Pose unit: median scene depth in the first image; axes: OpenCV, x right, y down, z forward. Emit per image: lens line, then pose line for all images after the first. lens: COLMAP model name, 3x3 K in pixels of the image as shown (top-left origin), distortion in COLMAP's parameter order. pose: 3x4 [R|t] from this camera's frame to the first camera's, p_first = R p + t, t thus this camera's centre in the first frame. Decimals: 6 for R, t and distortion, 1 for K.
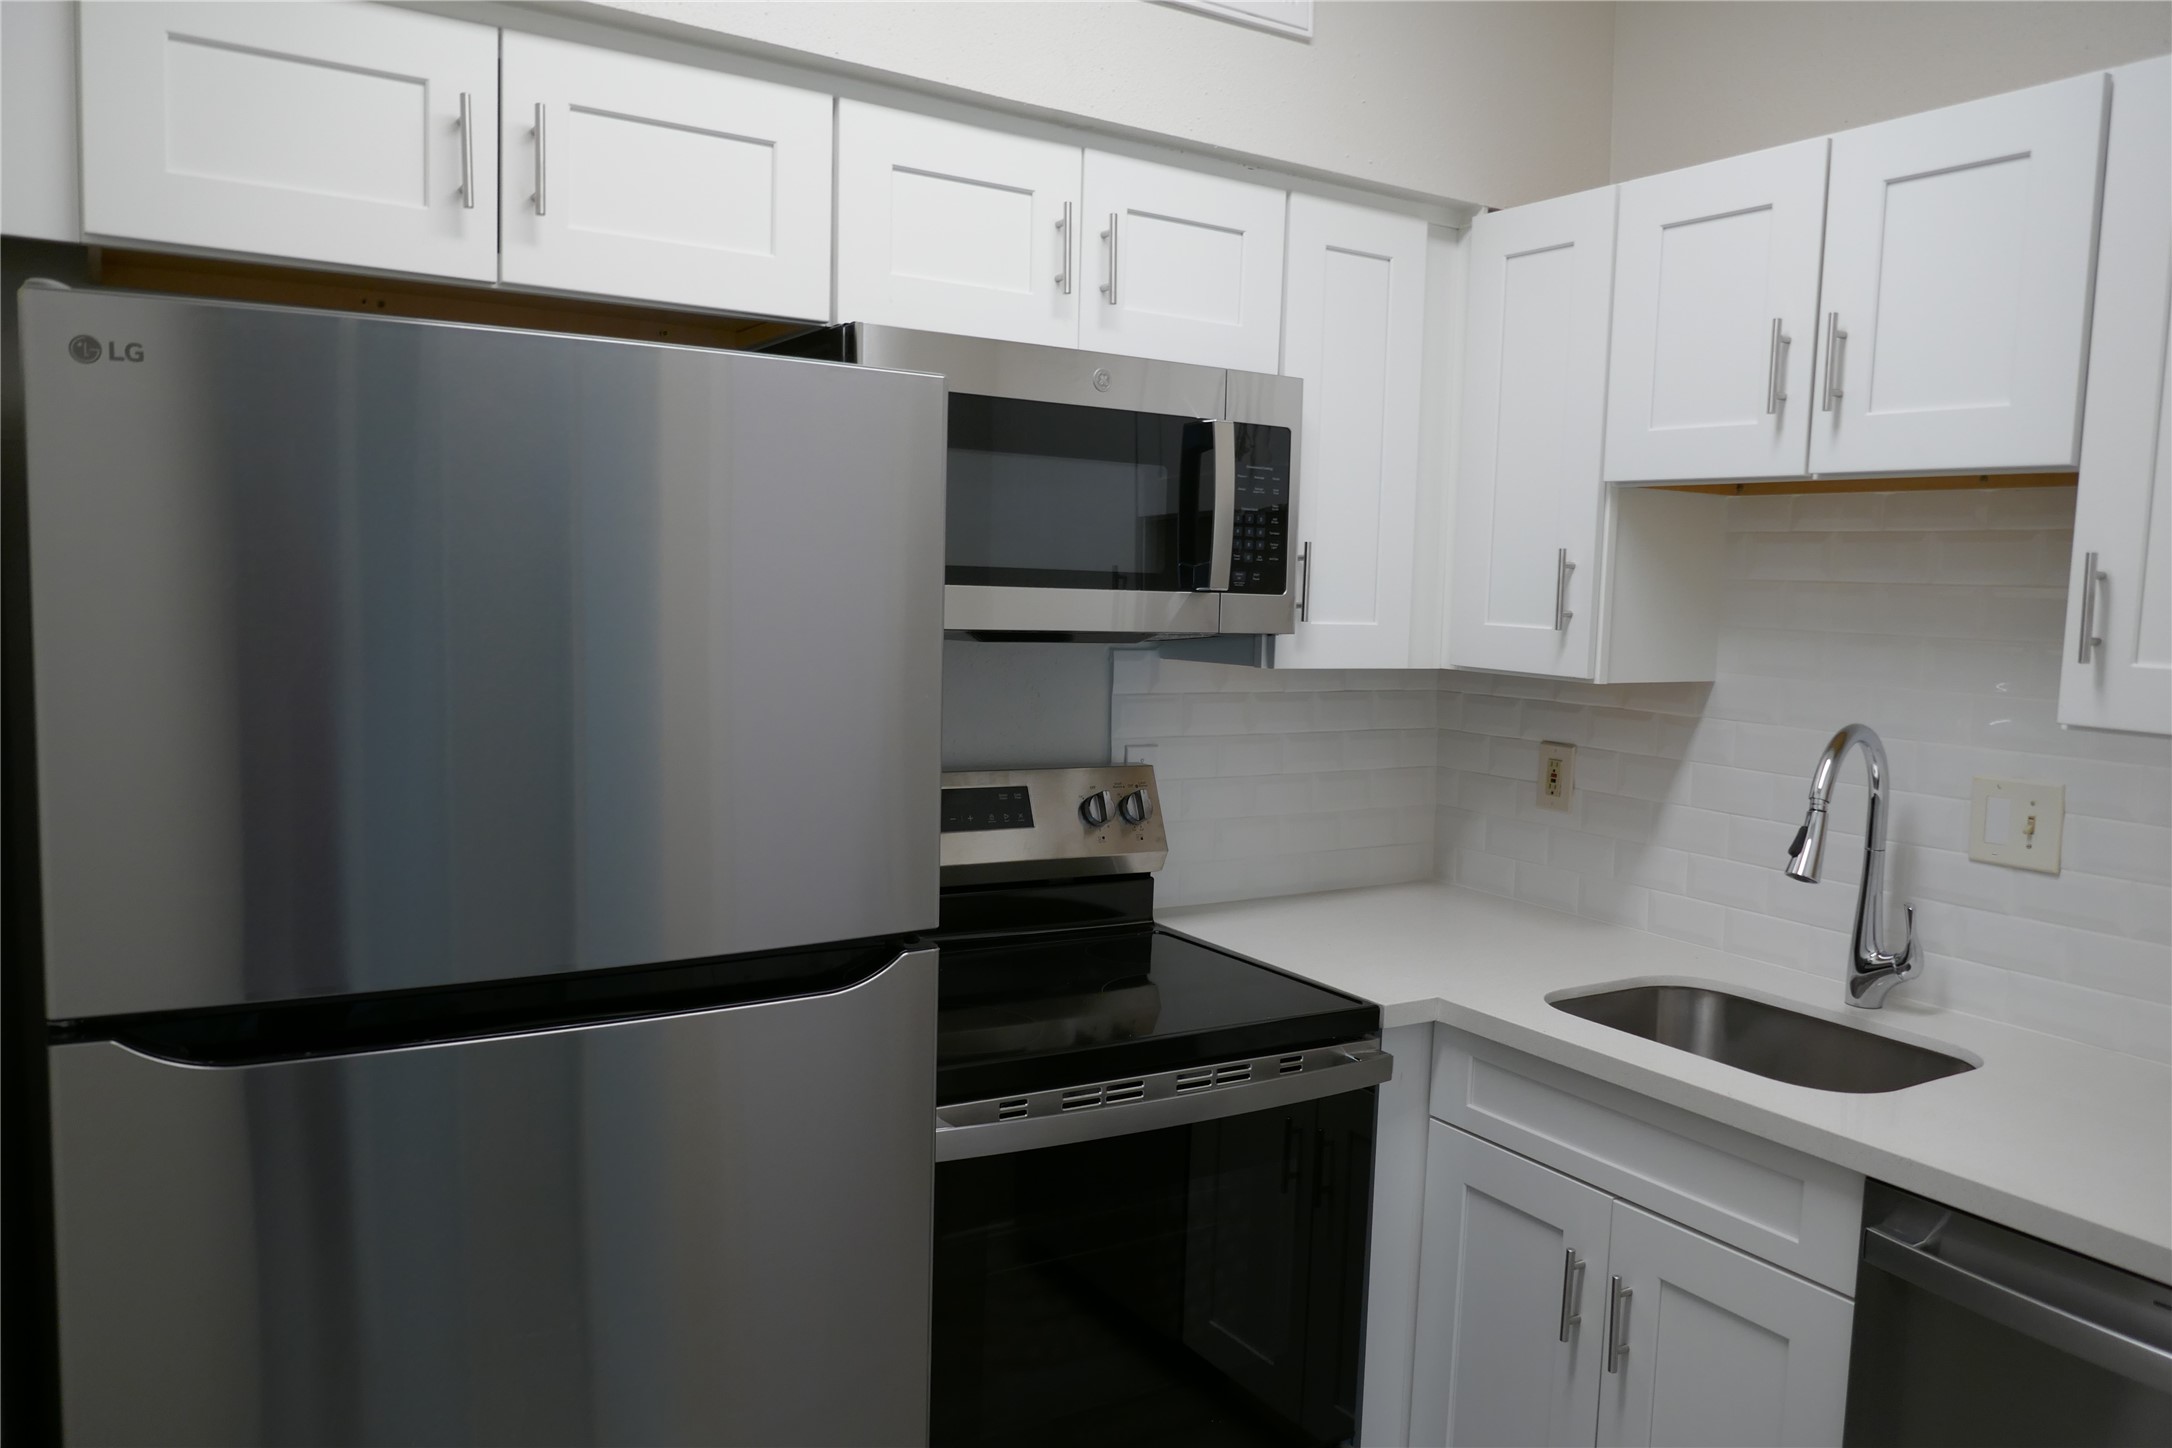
lens RADIAL K [[1549.5, 0, 1086.0], [0, 1549.5, 724.0], [0, 0, 1]] dist [-0.029753, 0.008426]
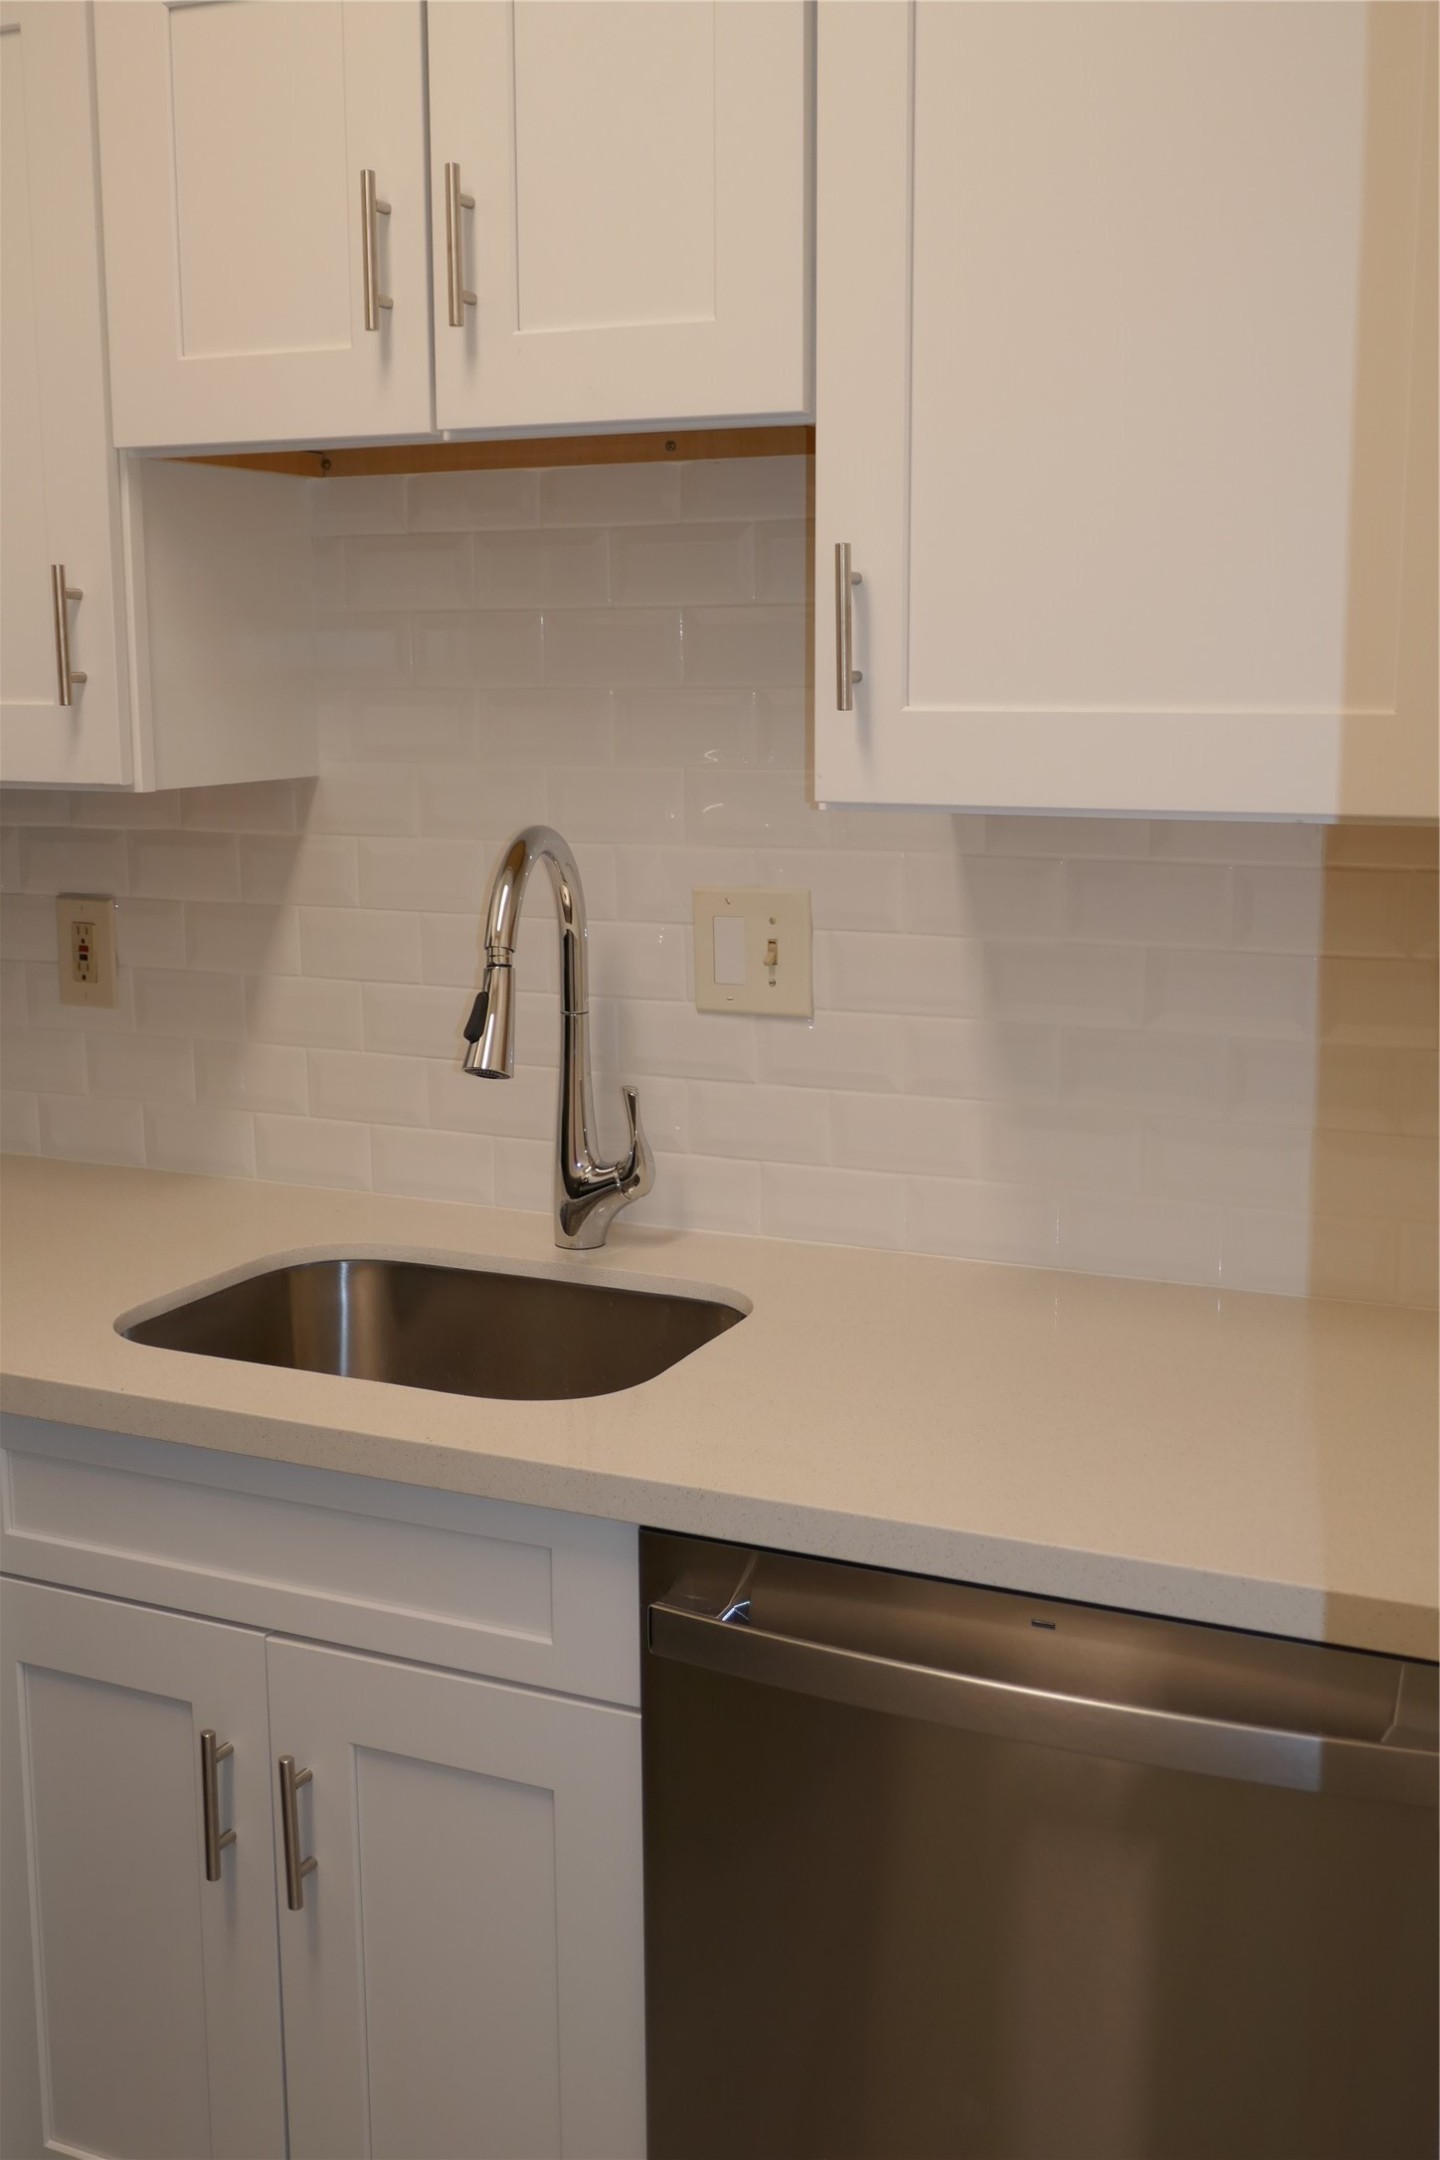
lens RADIAL K [[2315.4, 0, 718.0], [0, 2315.4, 1060.3], [0, 0, 1]] dist [-0.016802, -0.003759]
pose [[0.840114, -0.128987, 0.526849, 0.035785], [0.084350, 0.990565, 0.108012, -0.001240], [-0.535811, -0.046303, 0.843068, 0.126989]]
